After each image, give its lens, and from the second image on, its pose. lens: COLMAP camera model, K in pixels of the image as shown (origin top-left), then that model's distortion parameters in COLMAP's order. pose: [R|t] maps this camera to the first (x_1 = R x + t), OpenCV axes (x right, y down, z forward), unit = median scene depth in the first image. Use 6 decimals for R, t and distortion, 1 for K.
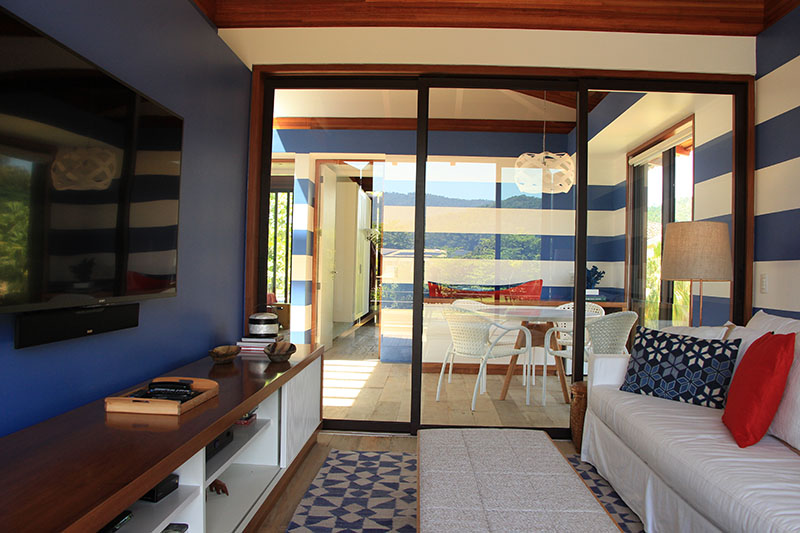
lens RADIAL K [[656.7, 0, 400.0], [0, 656.7, 266.5], [0, 0, 1]] dist [-0.156316, 0.119363]
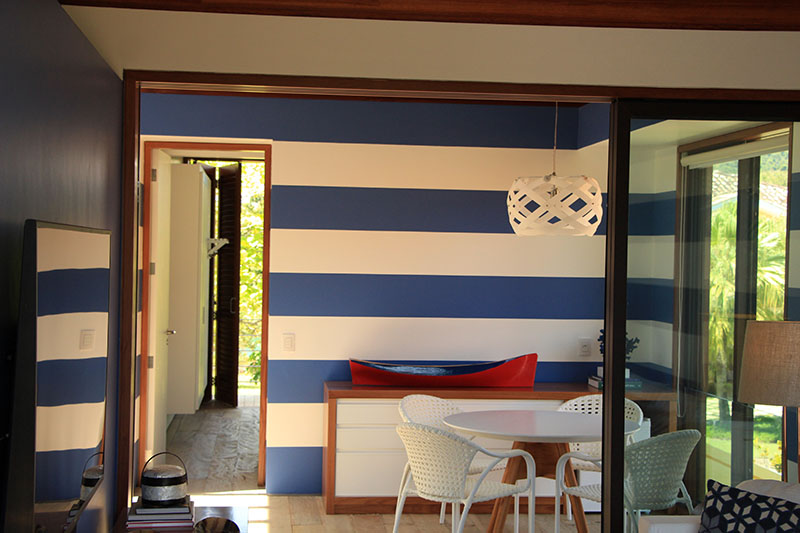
lens RADIAL K [[1329.7, 0, 400.0], [0, 1329.7, 266.5], [0, 0, 1]] dist [0.251397, 0.068641]
pose [[0.988410, -0.006700, 0.151663, -0.135112], [0.003474, 0.999762, 0.021525, -0.122236], [-0.151771, -0.020748, 0.988198, -0.296121]]
